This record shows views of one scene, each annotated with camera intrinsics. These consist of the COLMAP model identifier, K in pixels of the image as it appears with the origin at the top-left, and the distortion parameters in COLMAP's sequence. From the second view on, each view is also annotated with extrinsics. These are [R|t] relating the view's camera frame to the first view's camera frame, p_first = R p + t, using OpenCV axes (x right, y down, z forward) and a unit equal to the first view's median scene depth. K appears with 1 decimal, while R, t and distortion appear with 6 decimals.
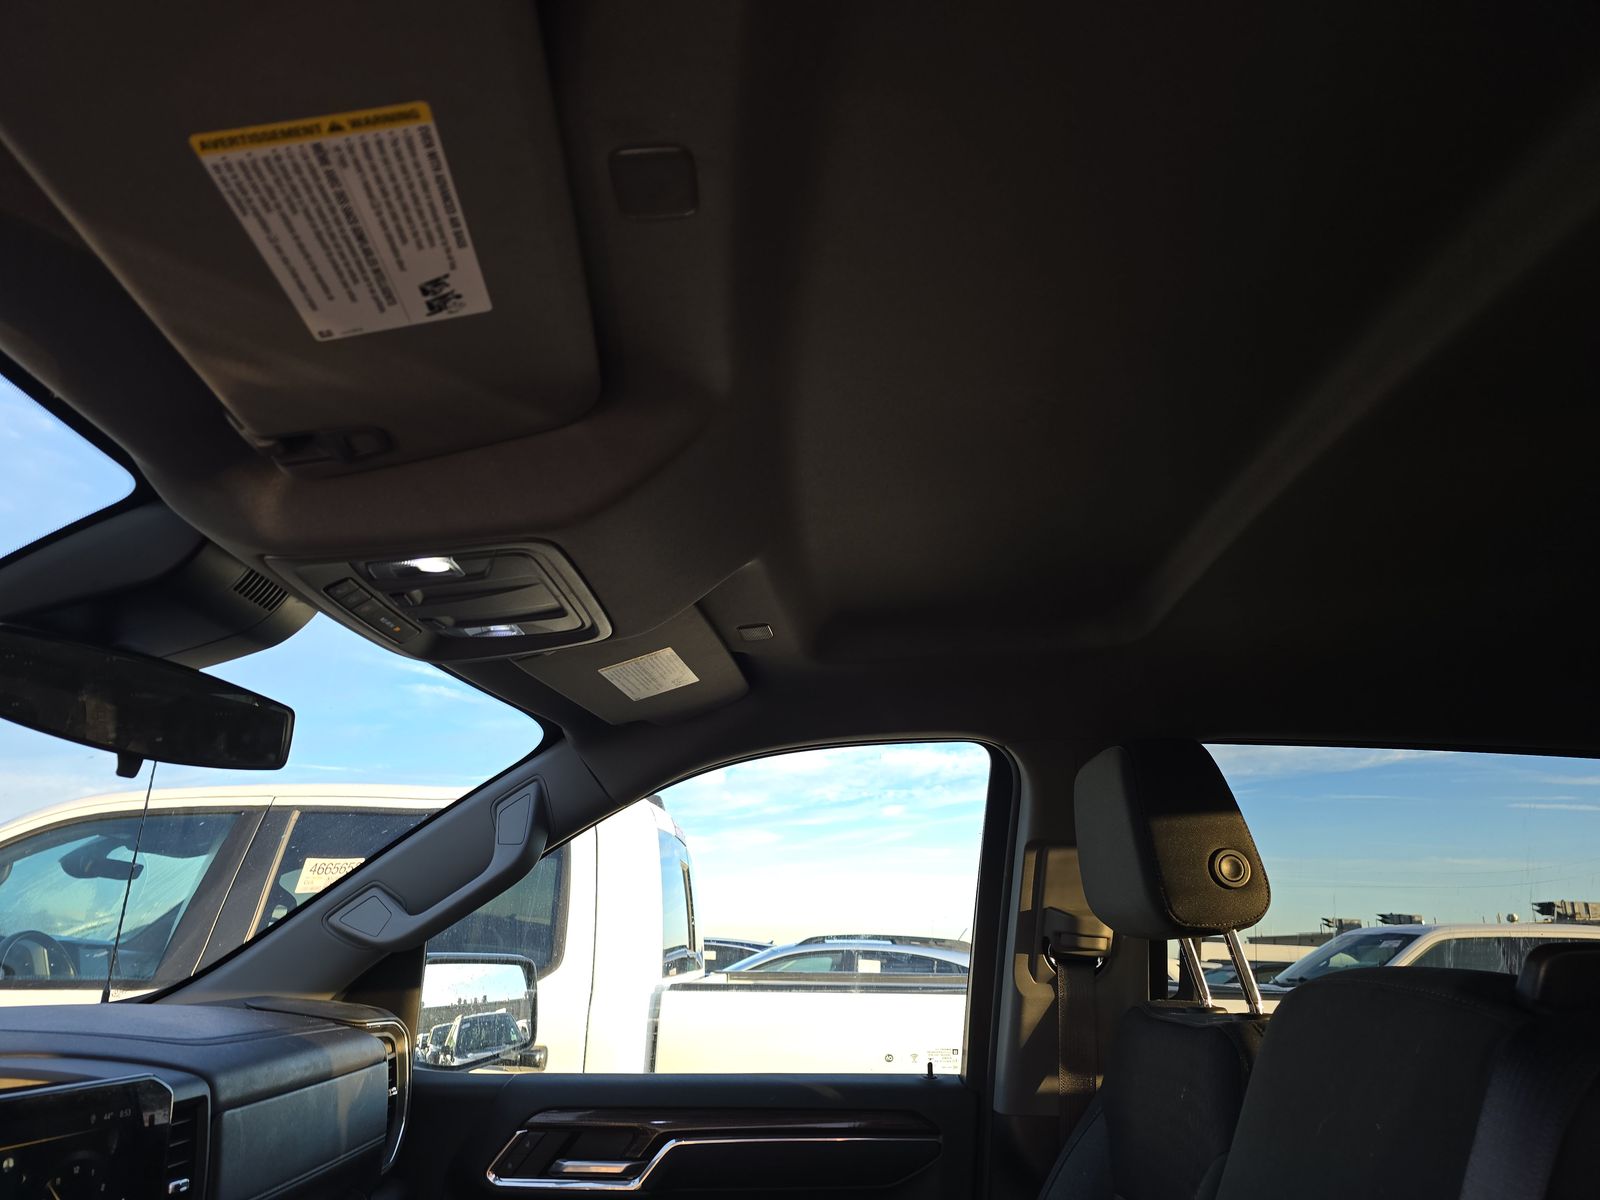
lens RADIAL K [[1081.3, 0, 796.9], [0, 1081.3, 606.3], [0, 0, 1]] dist [0.054973, -0.048389]
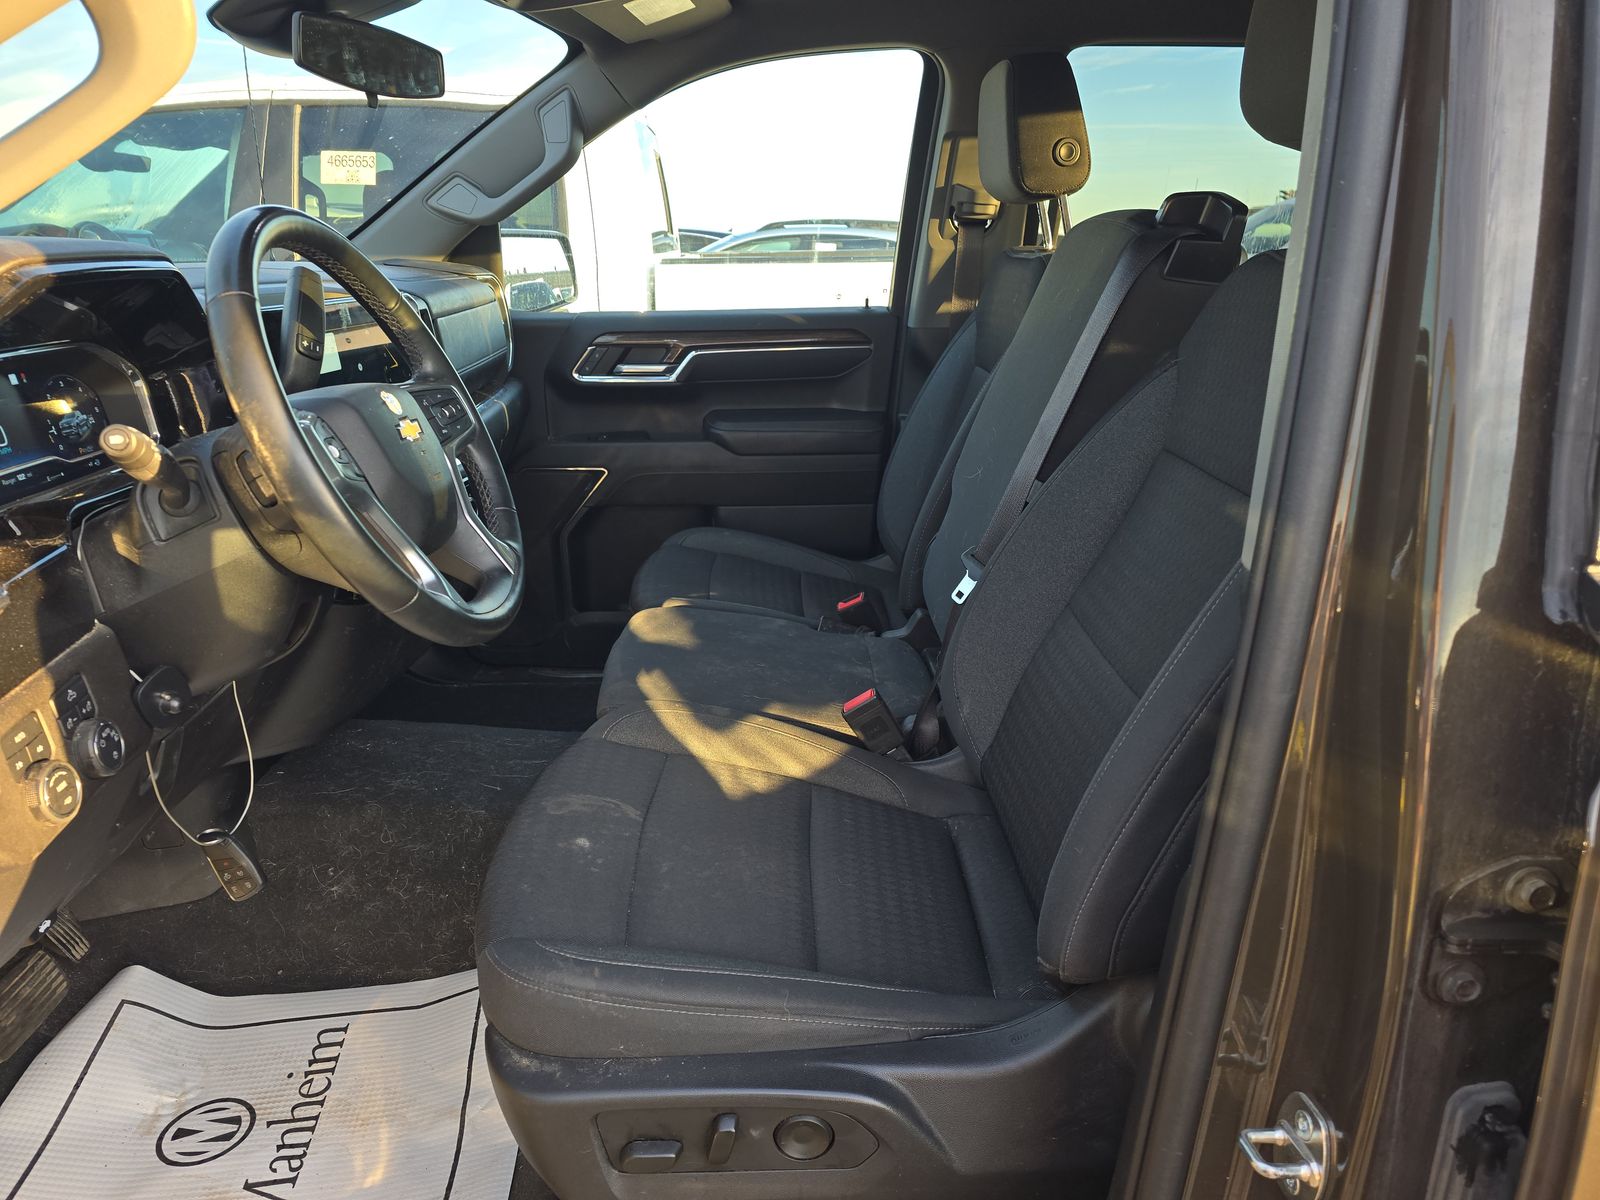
lens RADIAL K [[1081.3, 0, 796.9], [0, 1081.3, 606.3], [0, 0, 1]] dist [0.054973, -0.048389]
pose [[0.999019, -0.032594, 0.029991, -0.028544], [0.008593, 0.806878, 0.590655, -0.108080], [-0.043450, -0.589818, 0.806366, -0.417002]]
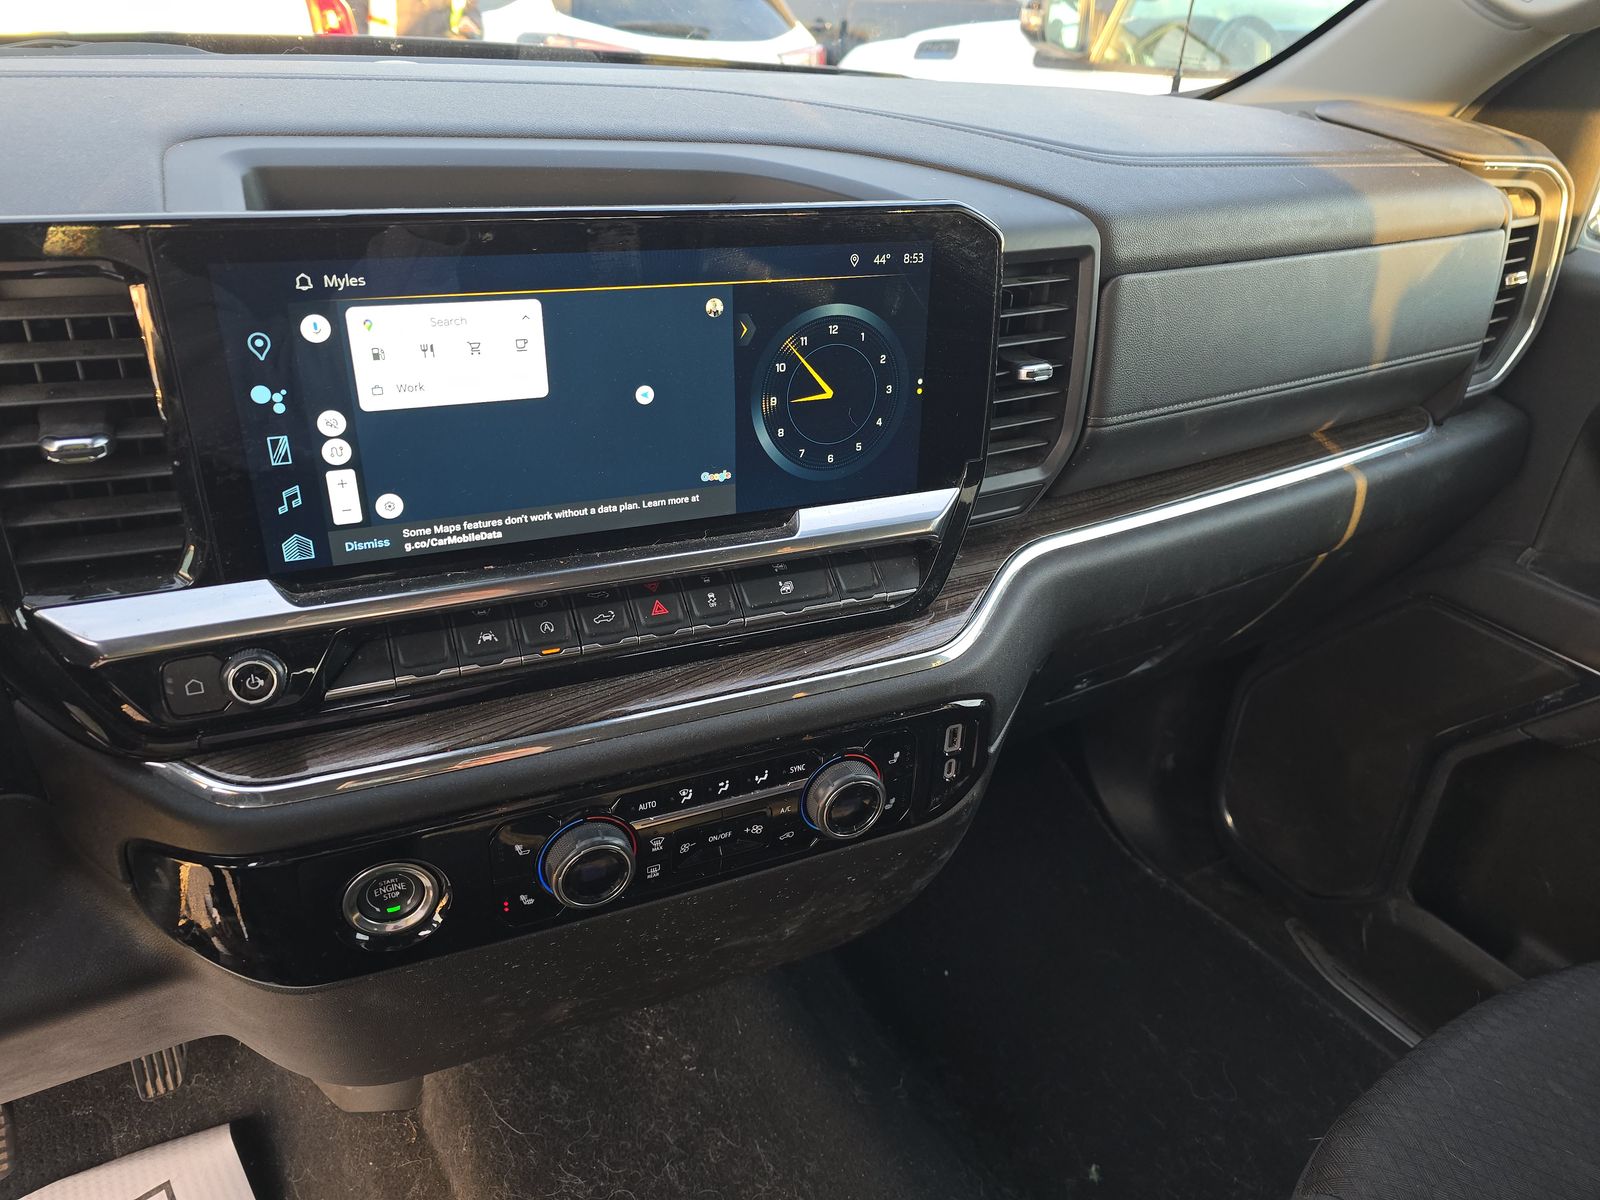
lens RADIAL K [[1081.3, 0, 796.9], [0, 1081.3, 606.3], [0, 0, 1]] dist [0.054973, -0.048389]
pose [[0.536029, 0.417374, -0.733806, -0.055361], [0.208873, 0.776637, 0.594312, 0.133458], [0.817952, -0.471841, 0.329122, 0.375361]]
